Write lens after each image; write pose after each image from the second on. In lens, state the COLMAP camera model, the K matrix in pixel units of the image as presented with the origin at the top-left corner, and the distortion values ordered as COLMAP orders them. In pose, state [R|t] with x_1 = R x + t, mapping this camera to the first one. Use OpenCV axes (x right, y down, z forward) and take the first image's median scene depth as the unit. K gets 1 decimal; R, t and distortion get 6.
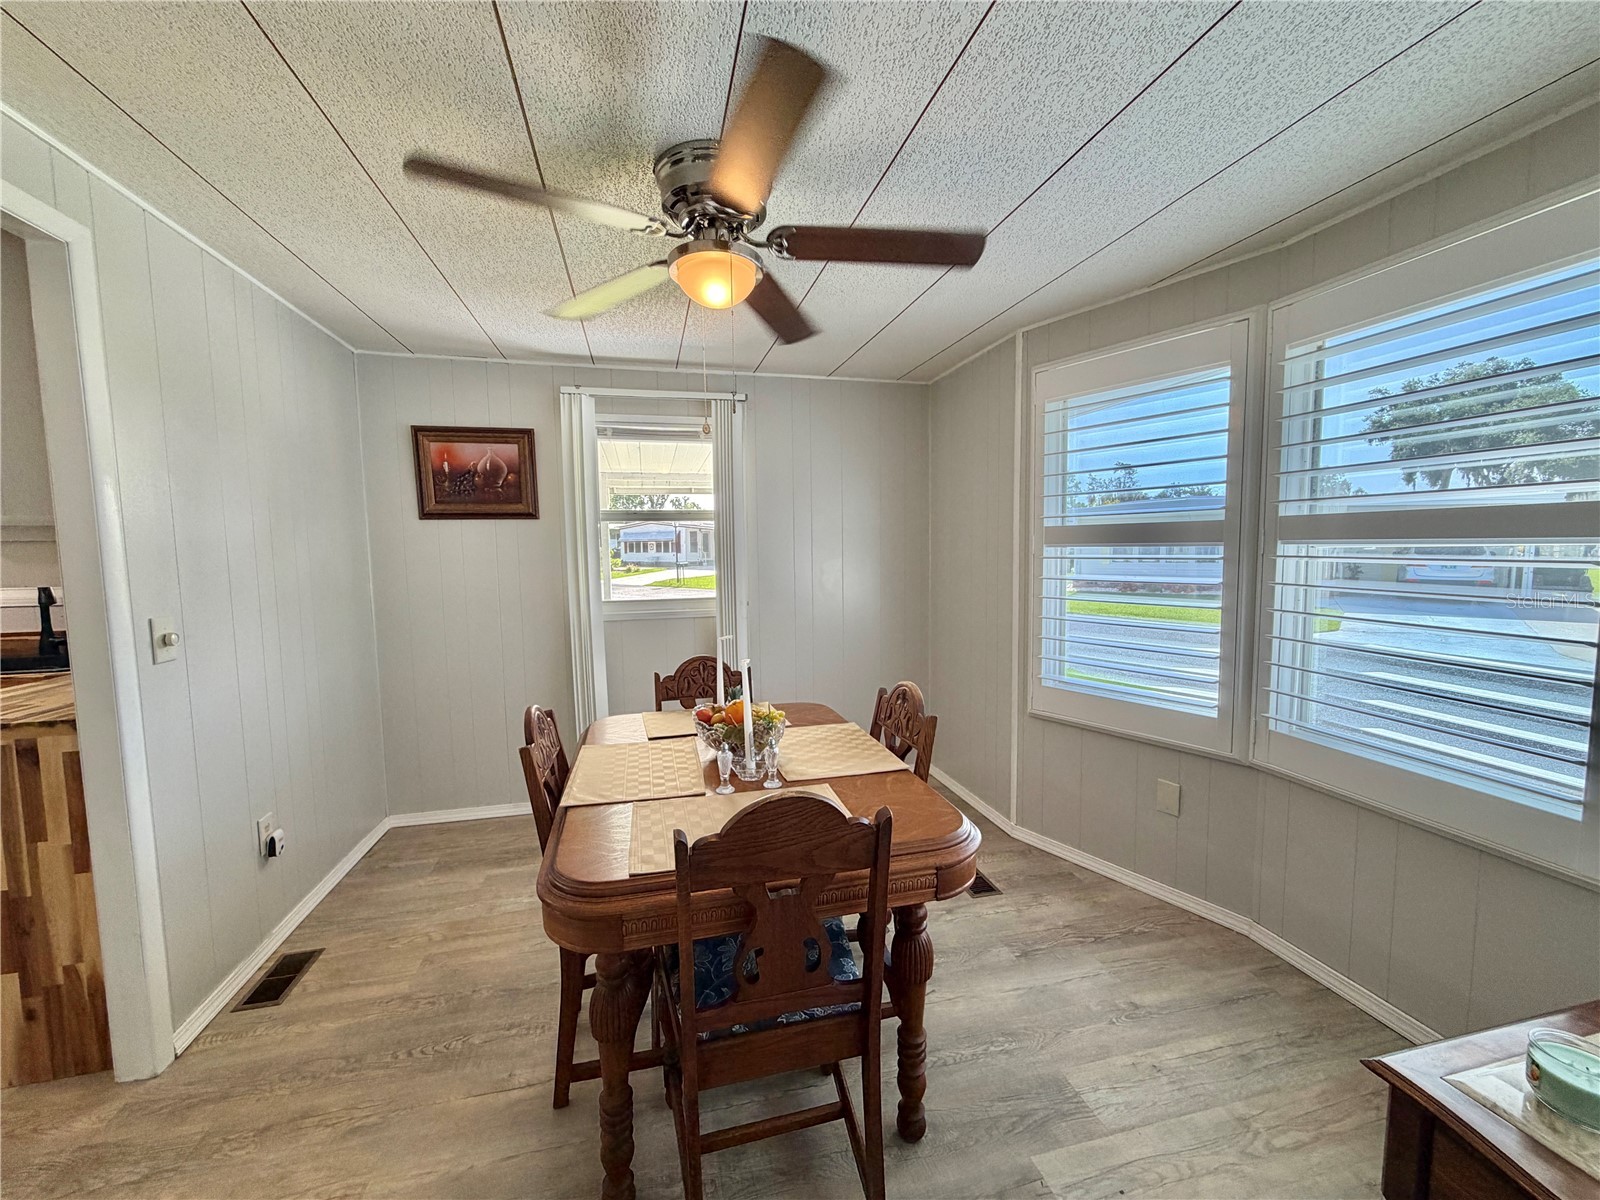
lens RADIAL K [[636.9, 0, 806.8], [0, 636.9, 607.6], [0, 0, 1]] dist [0.001104, -0.000685]
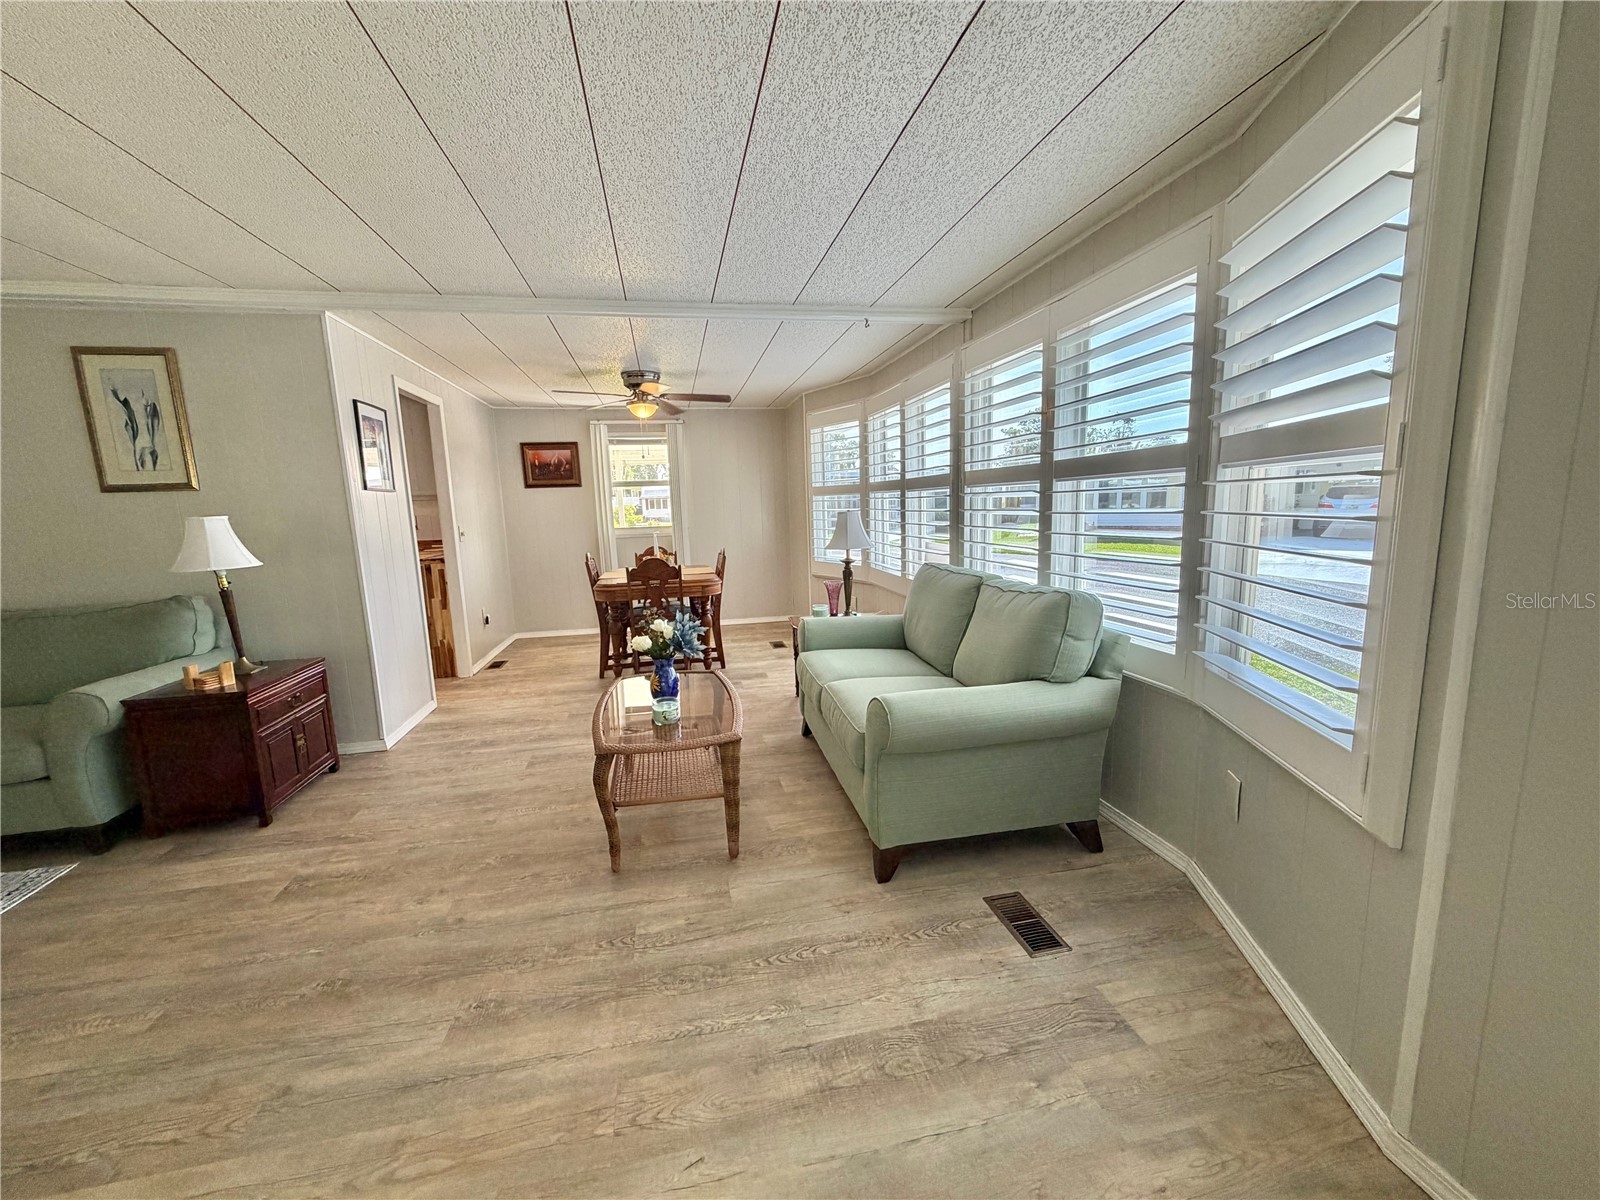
lens RADIAL K [[636.9, 0, 798.5], [0, 636.9, 607.0], [0, 0, 1]] dist [0.001104, -0.000685]
pose [[0.998874, -0.008662, -0.046641, 0.370028], [0.011871, 0.997547, 0.068986, 0.114141], [0.045929, -0.069462, 0.996527, -1.042796]]
